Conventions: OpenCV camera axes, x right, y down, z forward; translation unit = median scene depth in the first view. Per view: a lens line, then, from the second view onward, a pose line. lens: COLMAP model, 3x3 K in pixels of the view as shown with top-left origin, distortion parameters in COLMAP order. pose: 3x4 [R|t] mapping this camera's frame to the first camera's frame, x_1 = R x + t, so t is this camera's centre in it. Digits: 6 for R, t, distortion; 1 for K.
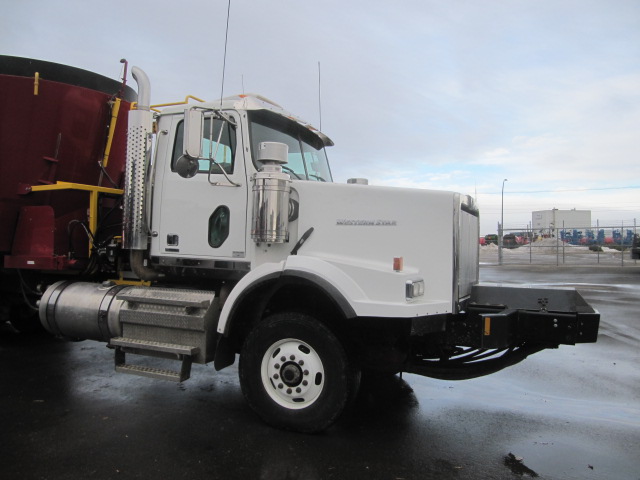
lens RADIAL K [[524.4, 0, 320.0], [0, 524.4, 240.0], [0, 0, 1]] dist [-0.051056, 0.019038]
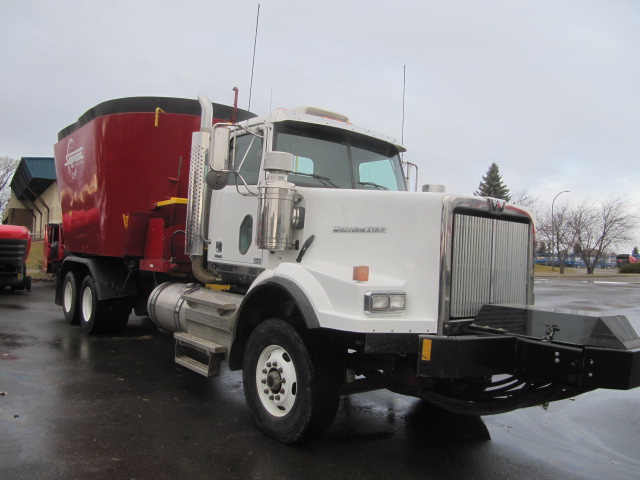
lens RADIAL K [[524.4, 0, 320.0], [0, 524.4, 240.0], [0, 0, 1]] dist [-0.051056, 0.019038]
pose [[0.890630, 0.005477, -0.454696, 0.449613], [-0.019673, 0.999455, -0.026494, 0.011369], [0.454304, 0.032542, 0.890252, 0.132518]]
